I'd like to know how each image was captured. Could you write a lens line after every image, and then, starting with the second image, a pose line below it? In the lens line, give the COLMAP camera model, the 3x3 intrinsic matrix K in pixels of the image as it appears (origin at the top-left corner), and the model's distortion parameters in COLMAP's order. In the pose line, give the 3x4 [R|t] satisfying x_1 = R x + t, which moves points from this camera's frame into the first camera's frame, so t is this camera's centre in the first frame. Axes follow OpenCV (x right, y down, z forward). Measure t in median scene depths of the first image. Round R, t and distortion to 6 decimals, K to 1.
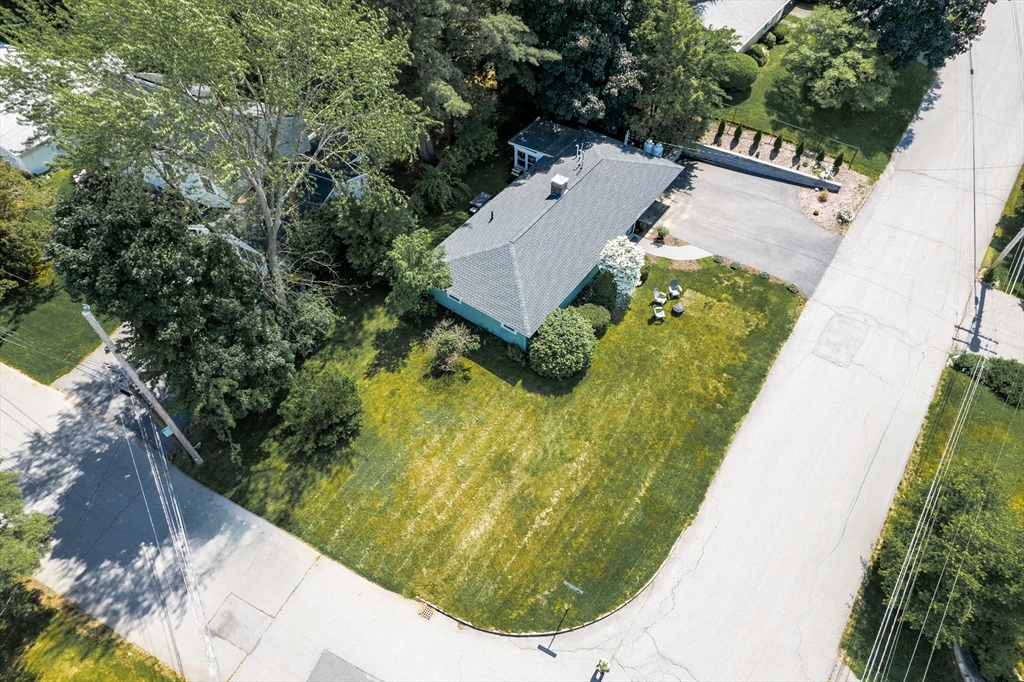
lens RADIAL K [[659.5, 0, 512.0], [0, 659.5, 341.0], [0, 0, 1]] dist [-0.087221, 0.079887]
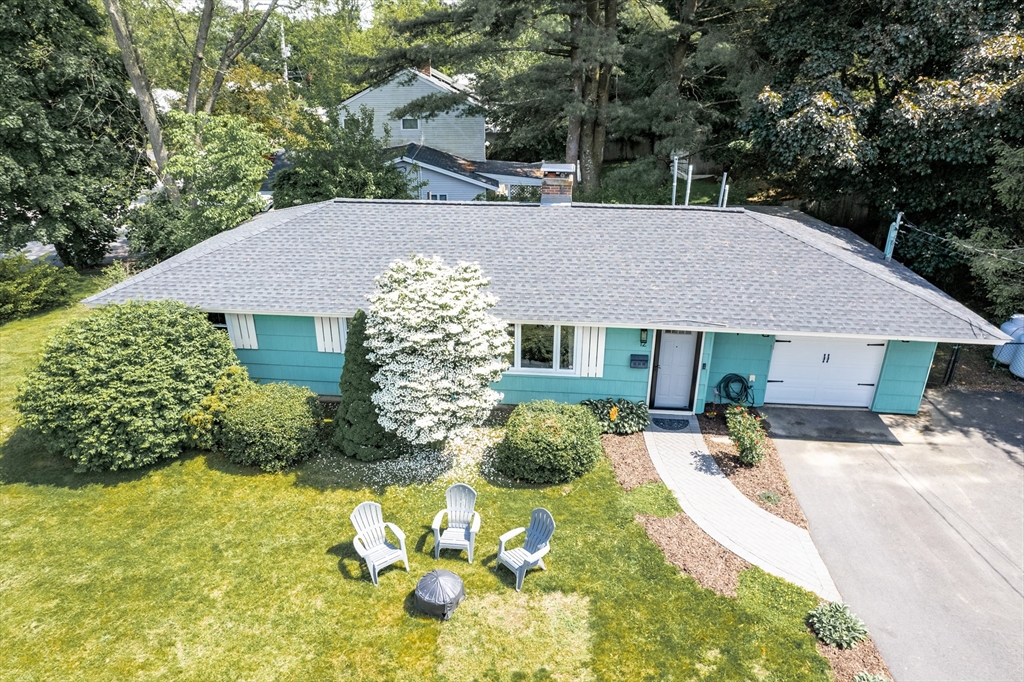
lens RADIAL K [[659.5, 0, 512.0], [0, 659.5, 341.0], [0, 0, 1]] dist [-0.087221, 0.079887]
pose [[0.501437, 0.346455, -0.792799, 0.405575], [-0.667700, 0.737692, -0.099940, -0.105659], [0.550216, 0.579465, 0.601234, 0.783668]]
